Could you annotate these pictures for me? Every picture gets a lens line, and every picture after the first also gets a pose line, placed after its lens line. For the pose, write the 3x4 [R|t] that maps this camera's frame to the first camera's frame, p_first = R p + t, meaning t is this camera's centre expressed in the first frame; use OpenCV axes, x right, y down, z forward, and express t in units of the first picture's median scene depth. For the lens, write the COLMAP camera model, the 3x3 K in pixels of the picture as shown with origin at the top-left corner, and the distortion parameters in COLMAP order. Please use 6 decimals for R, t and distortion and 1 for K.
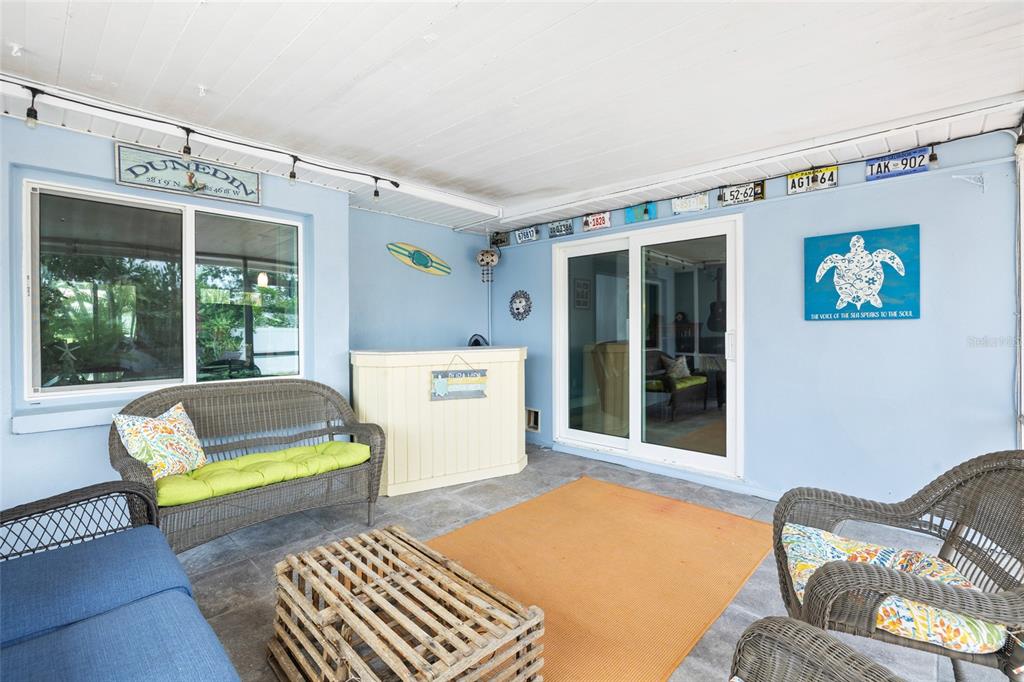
lens RADIAL K [[456.7, 0, 510.1], [0, 456.7, 329.3], [0, 0, 1]] dist [-0.019160, 0.000043]
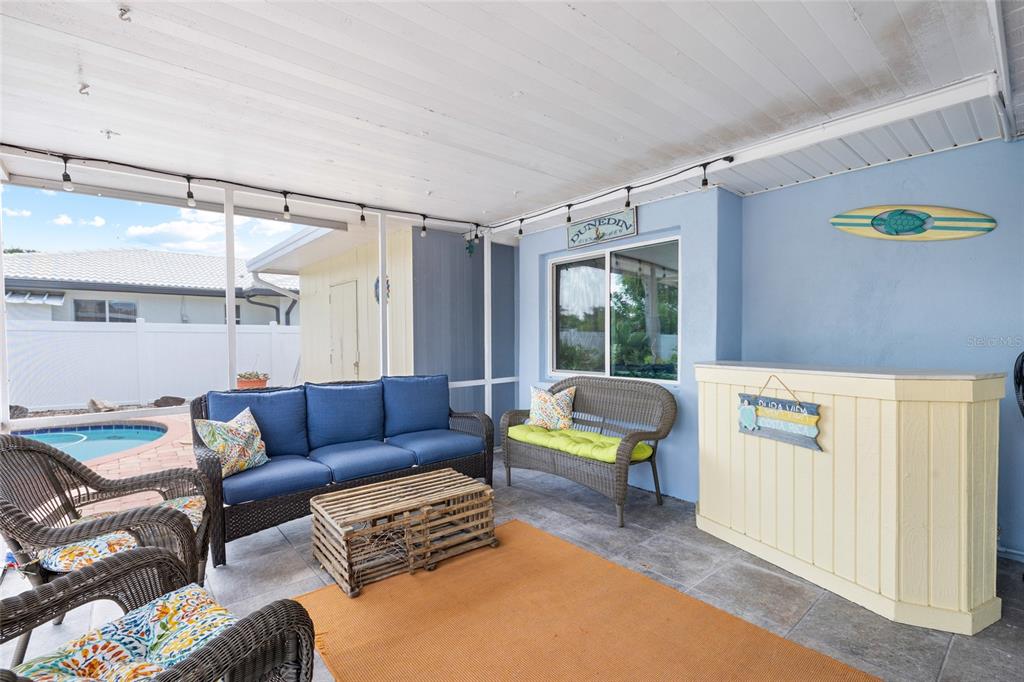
lens RADIAL K [[462.9, 0, 508.6], [0, 462.9, 351.8], [0, 0, 1]] dist [-0.000786, -0.000033]
pose [[-0.101974, 0.028373, -0.994382, 0.668570], [0.003213, 0.999597, 0.028192, 0.000975], [0.994782, -0.000320, -0.102025, 0.746950]]
